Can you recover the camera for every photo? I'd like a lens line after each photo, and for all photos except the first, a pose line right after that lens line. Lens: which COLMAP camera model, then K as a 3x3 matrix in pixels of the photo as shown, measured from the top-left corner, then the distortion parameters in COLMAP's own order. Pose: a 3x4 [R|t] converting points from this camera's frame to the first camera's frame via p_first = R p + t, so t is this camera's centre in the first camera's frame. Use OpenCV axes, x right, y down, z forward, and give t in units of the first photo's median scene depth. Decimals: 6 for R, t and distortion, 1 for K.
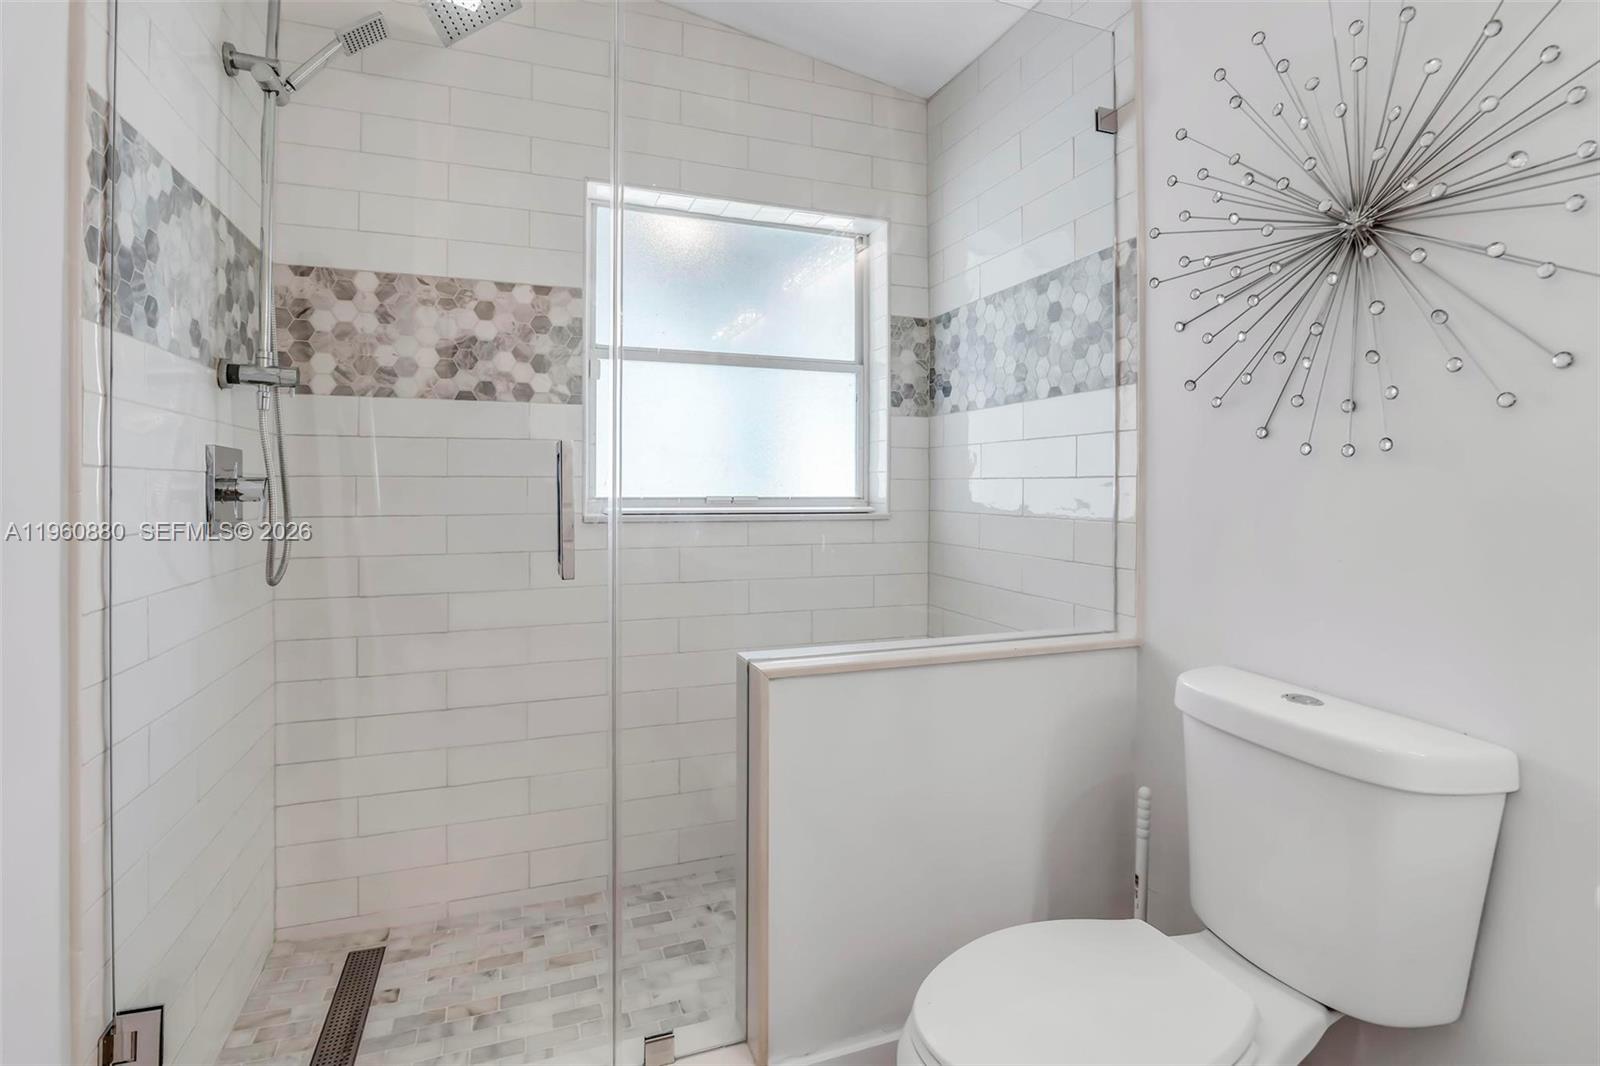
lens RADIAL K [[767.2, 0, 808.0], [0, 767.2, 486.6], [0, 0, 1]] dist [-0.001920, 0.002920]
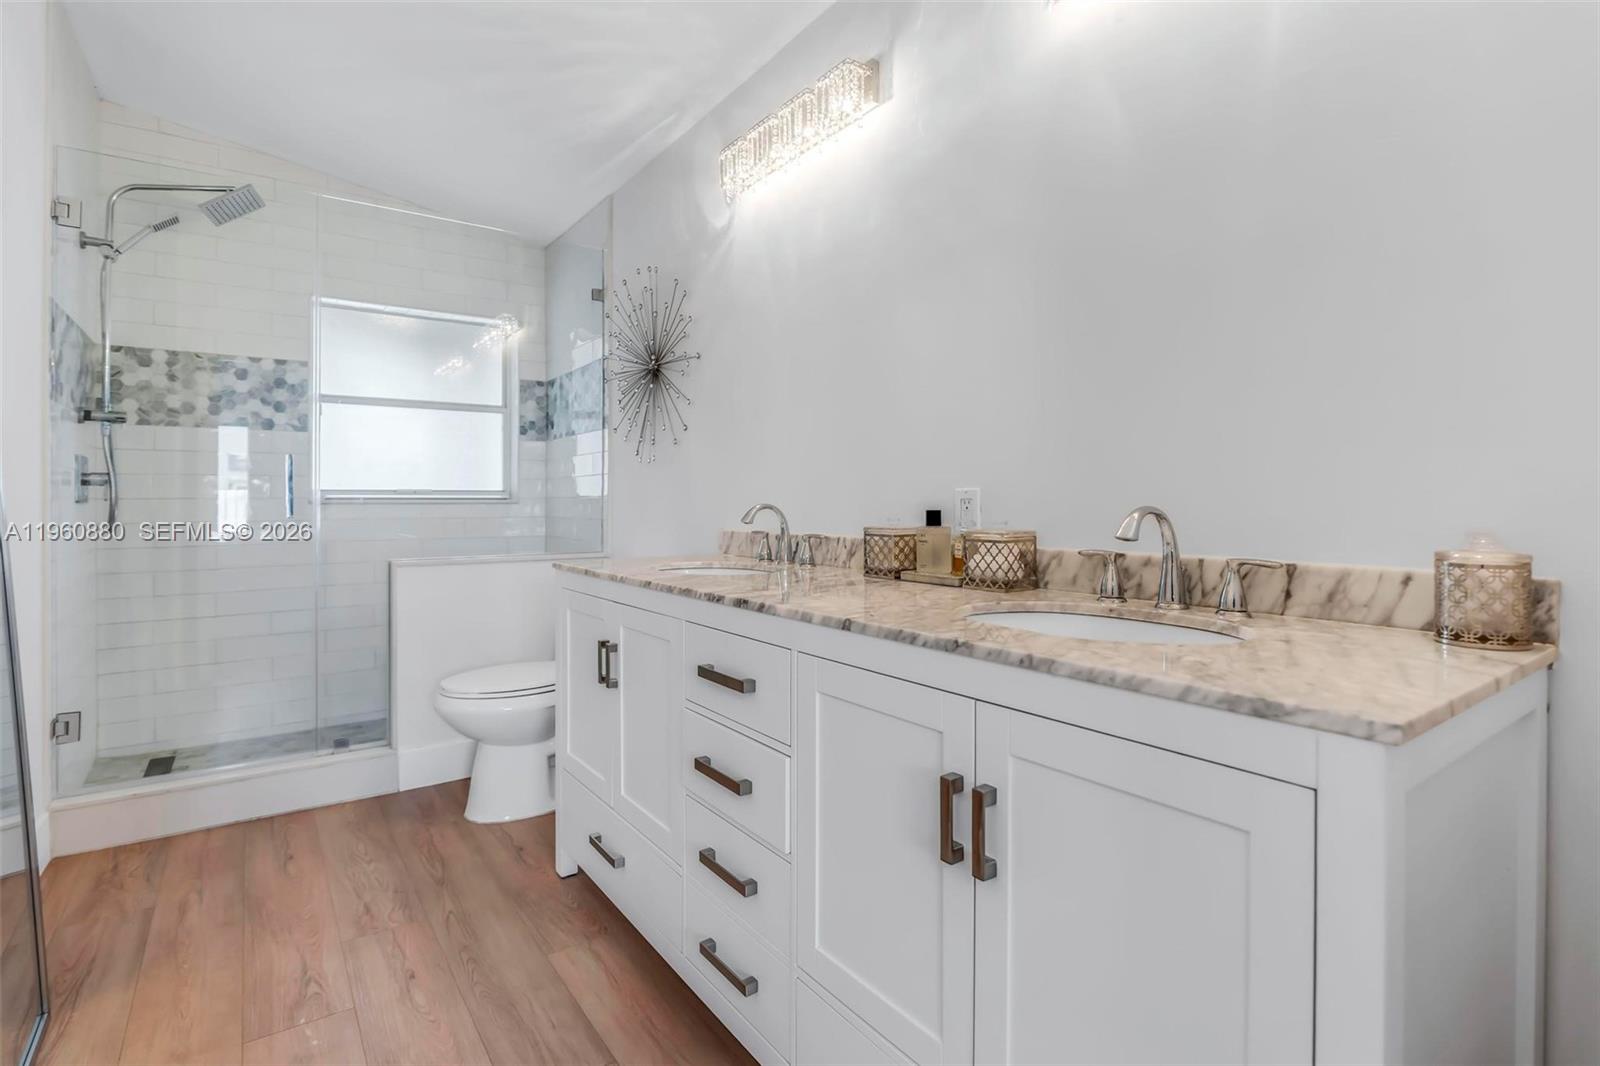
lens RADIAL K [[767.2, 0, 782.6], [0, 767.2, 500.0], [0, 0, 1]] dist [-0.001920, 0.002920]
pose [[0.973008, -0.004770, 0.230724, 0.330948], [0.005505, 0.999982, -0.002542, 0.051515], [-0.230707, 0.003744, 0.973016, -0.875859]]
